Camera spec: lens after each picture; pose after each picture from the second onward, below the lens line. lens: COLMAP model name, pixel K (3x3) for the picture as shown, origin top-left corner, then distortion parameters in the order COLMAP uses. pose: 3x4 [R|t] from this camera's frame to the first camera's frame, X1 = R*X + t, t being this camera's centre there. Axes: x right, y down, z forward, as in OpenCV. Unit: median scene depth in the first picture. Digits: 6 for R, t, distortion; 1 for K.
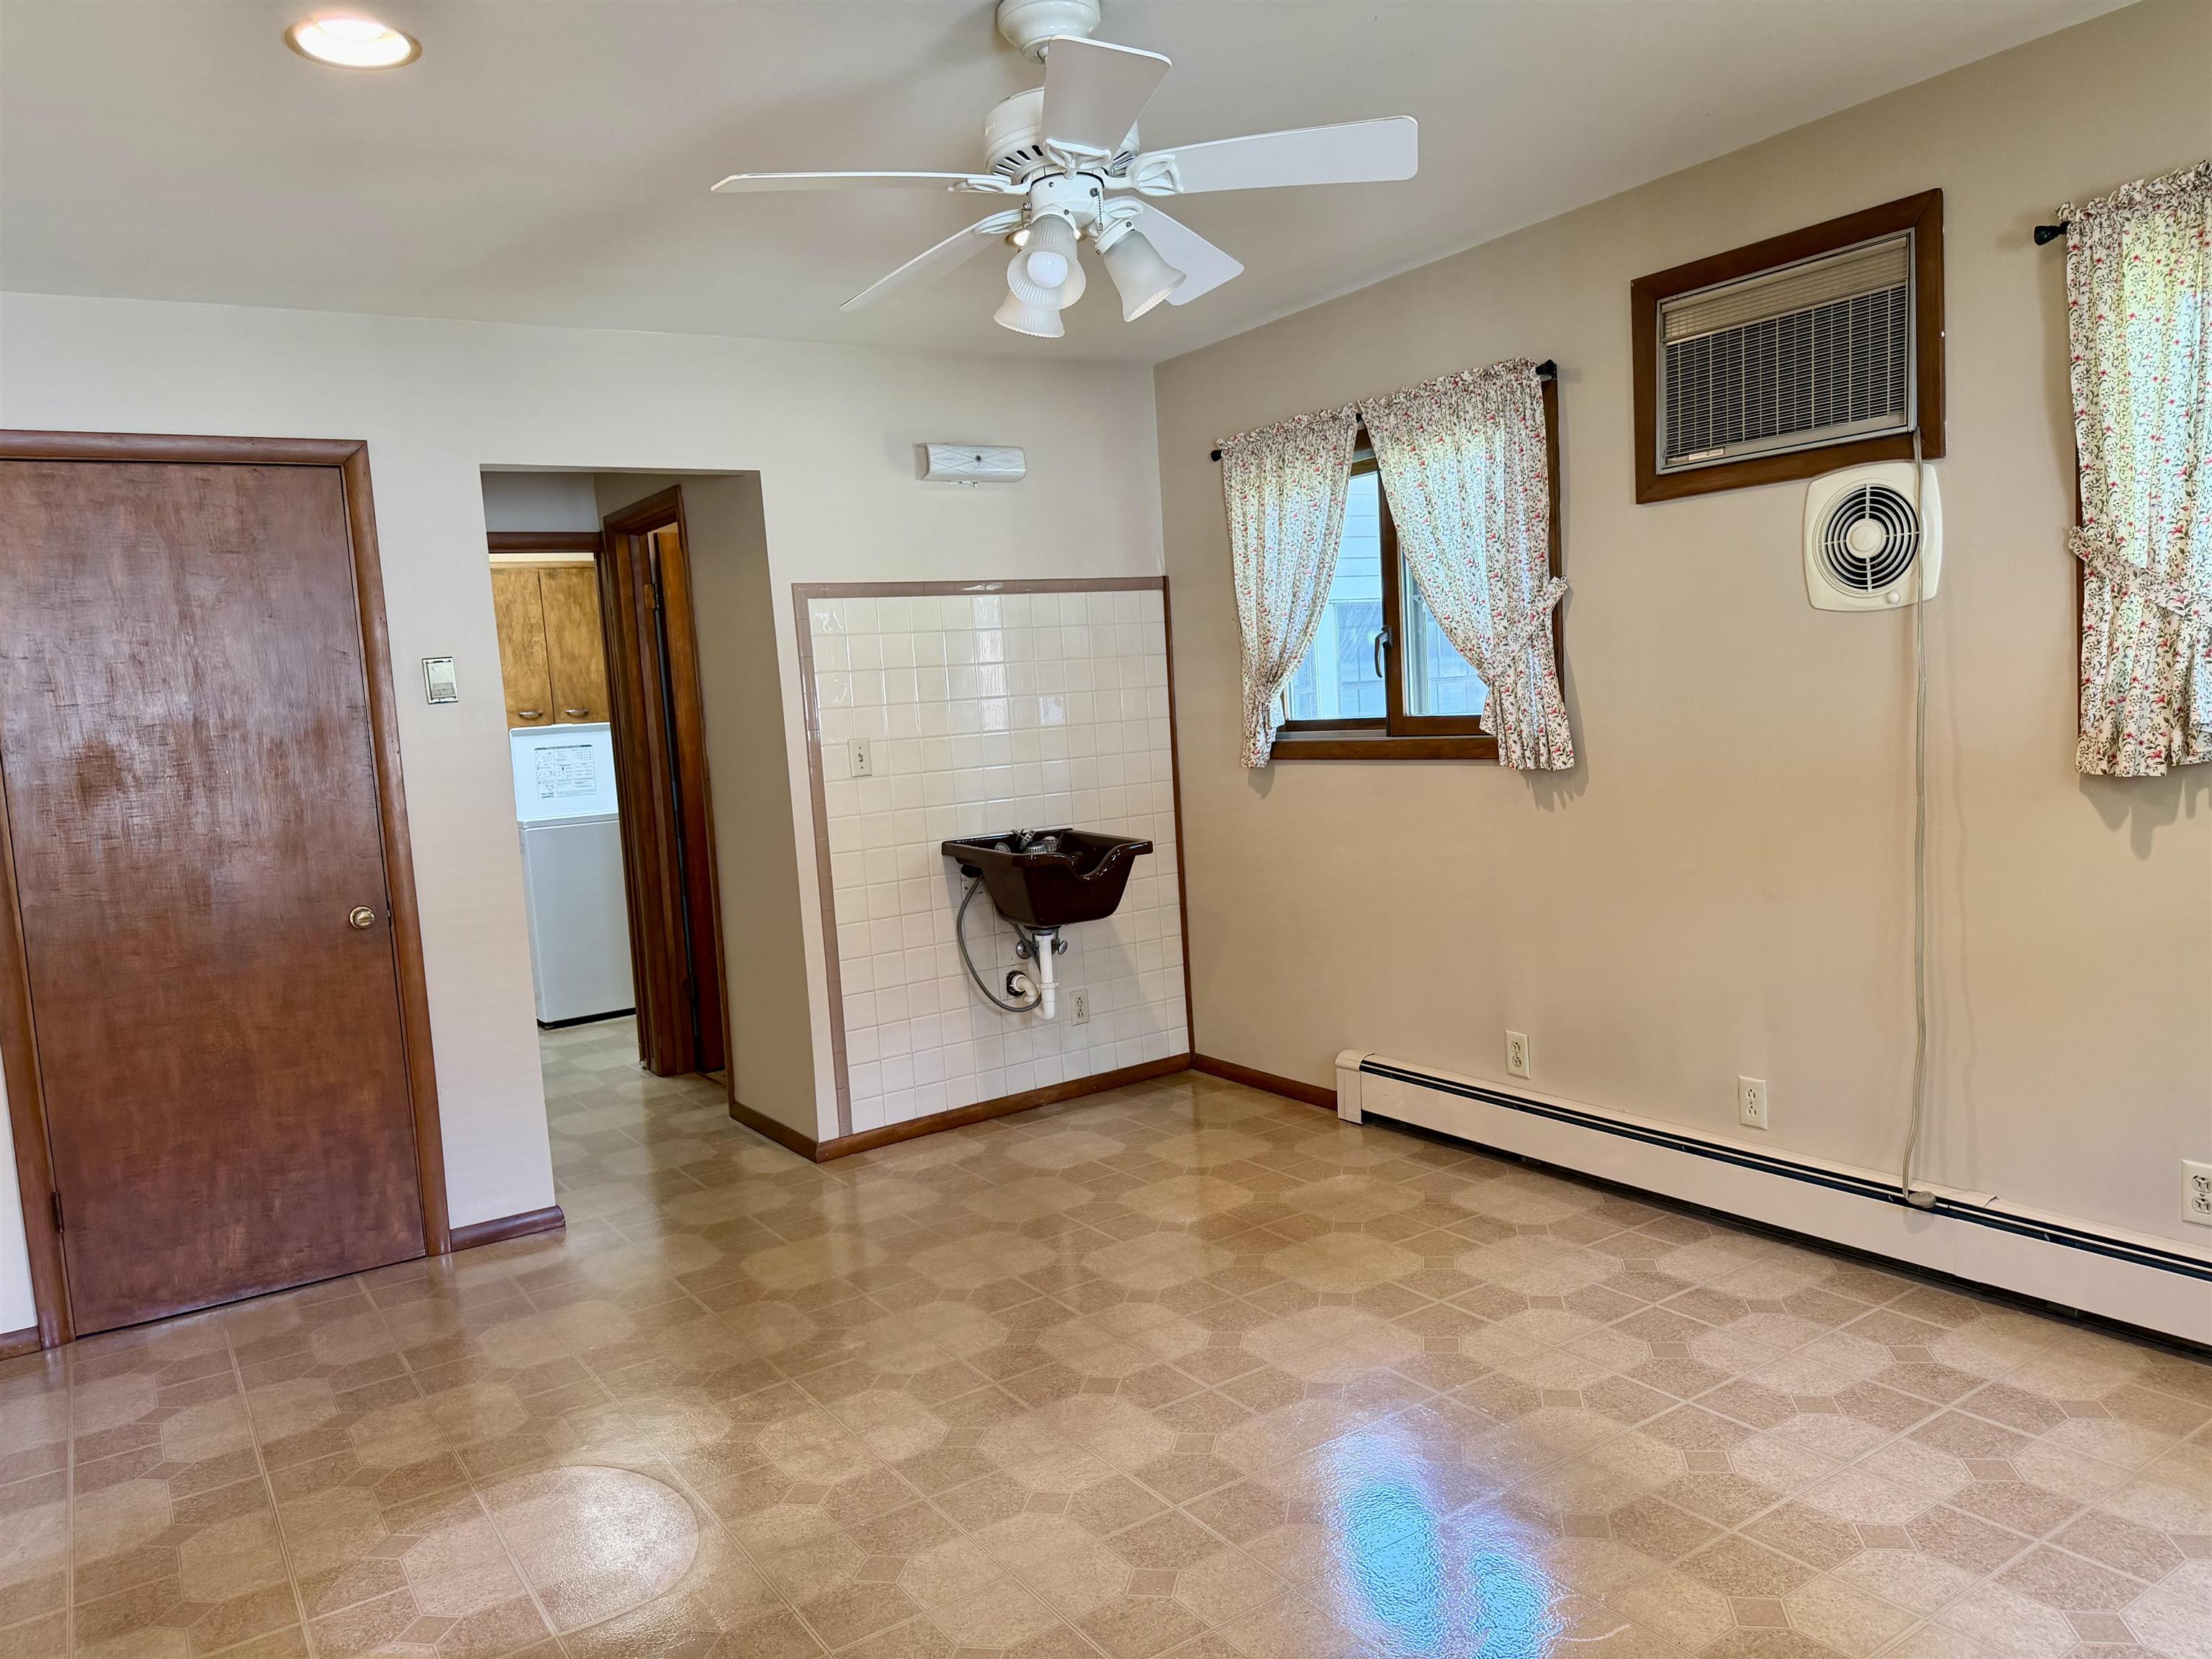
lens RADIAL K [[1553.4, 0, 1099.8], [0, 1553.4, 833.9], [0, 0, 1]] dist [0.135967, -0.236046]
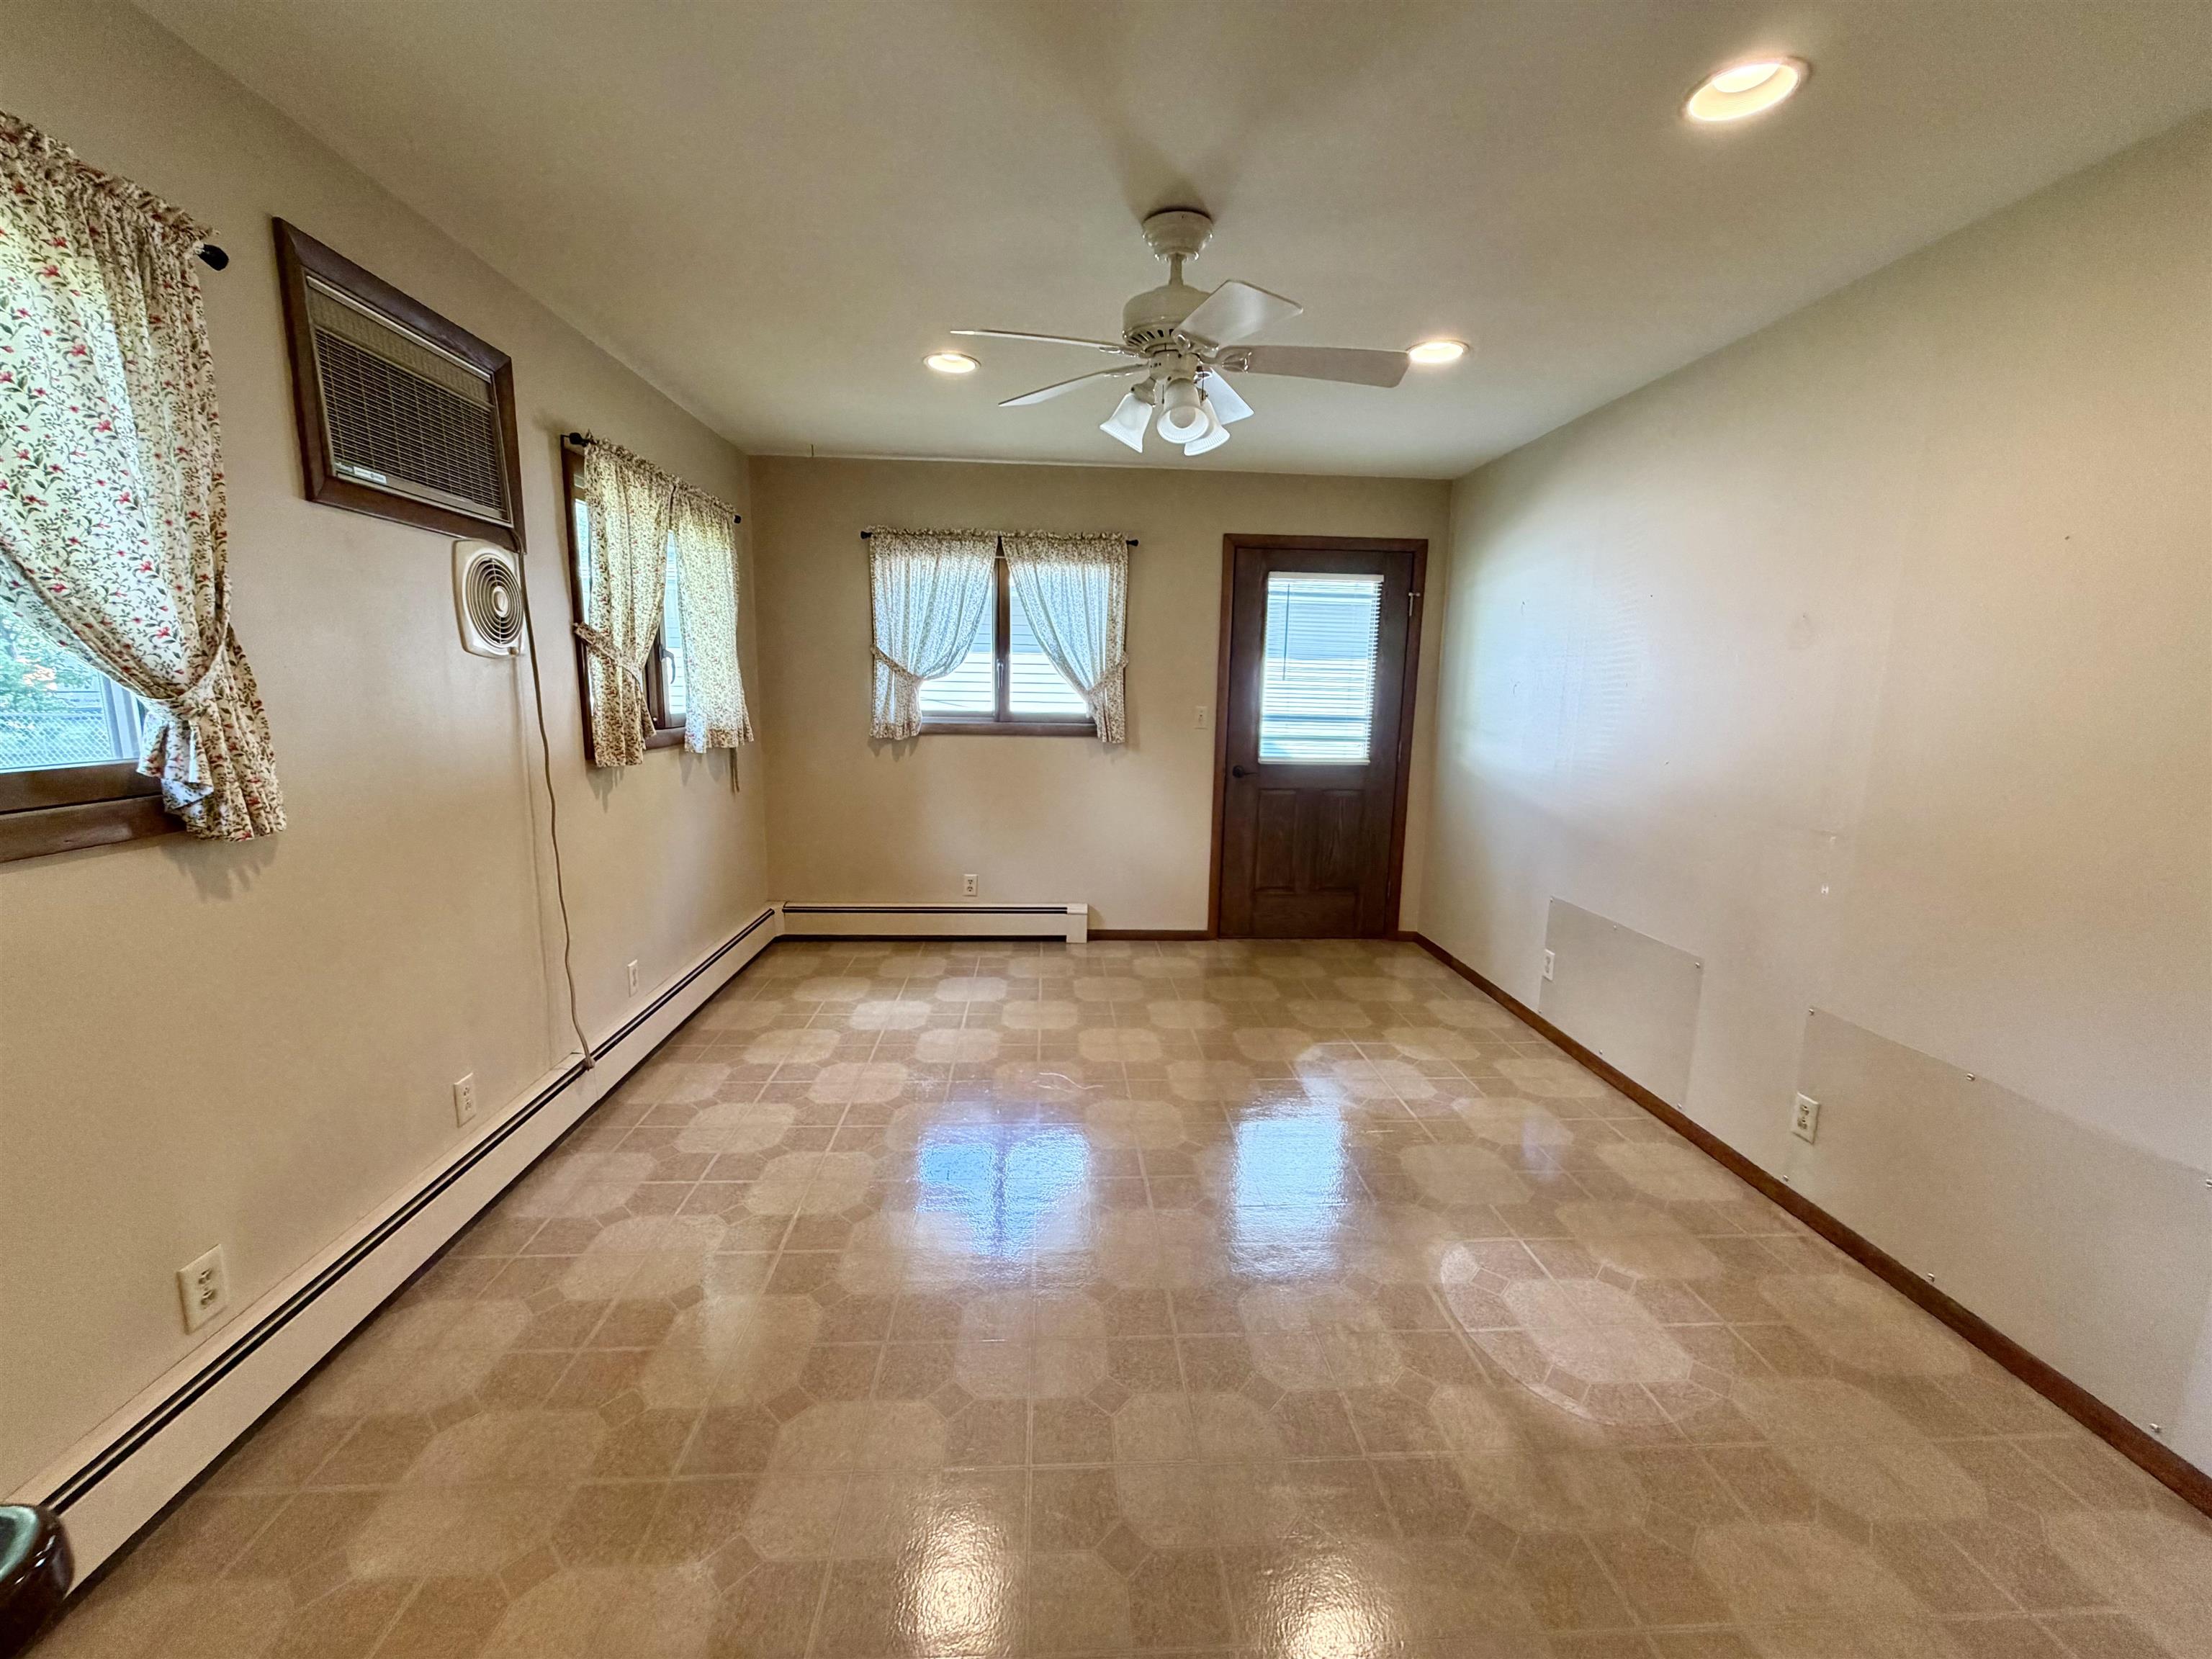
lens RADIAL K [[891.9, 0, 1106.0], [0, 891.9, 829.5], [0, 0, 1]] dist [0.000921, -0.000131]
pose [[-0.871274, -0.030132, 0.489872, -0.301307], [0.085503, 0.973532, 0.211955, -0.117302], [-0.483293, 0.226556, -0.845636, 1.408451]]
